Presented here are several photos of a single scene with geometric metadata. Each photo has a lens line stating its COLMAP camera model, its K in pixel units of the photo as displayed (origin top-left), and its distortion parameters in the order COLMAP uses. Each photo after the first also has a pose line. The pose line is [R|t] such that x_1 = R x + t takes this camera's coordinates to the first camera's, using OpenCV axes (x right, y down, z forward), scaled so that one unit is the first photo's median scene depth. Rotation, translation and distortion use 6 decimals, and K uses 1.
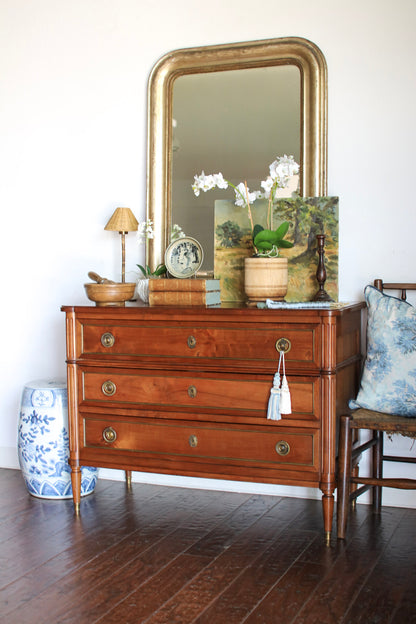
lens RADIAL K [[868.2, 0, 208.0], [0, 868.2, 312.0], [0, 0, 1]] dist [-0.189508, 0.307781]
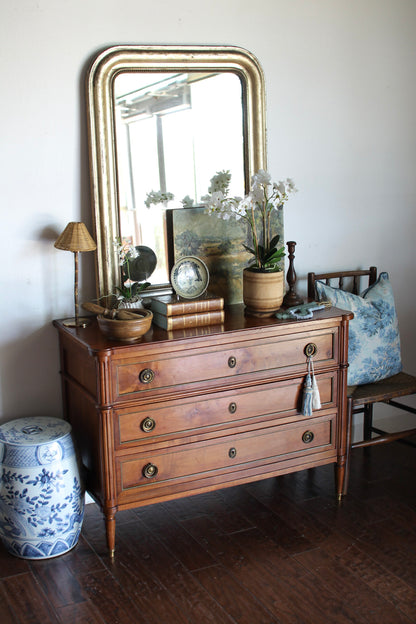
lens RADIAL K [[868.2, 0, 208.0], [0, 868.2, 312.0], [0, 0, 1]] dist [-0.189508, 0.307781]
pose [[0.660111, -0.173522, 0.730851, -0.752089], [0.057326, 0.981753, 0.181315, -0.204512], [-0.748978, -0.077791, 0.658013, 0.335944]]
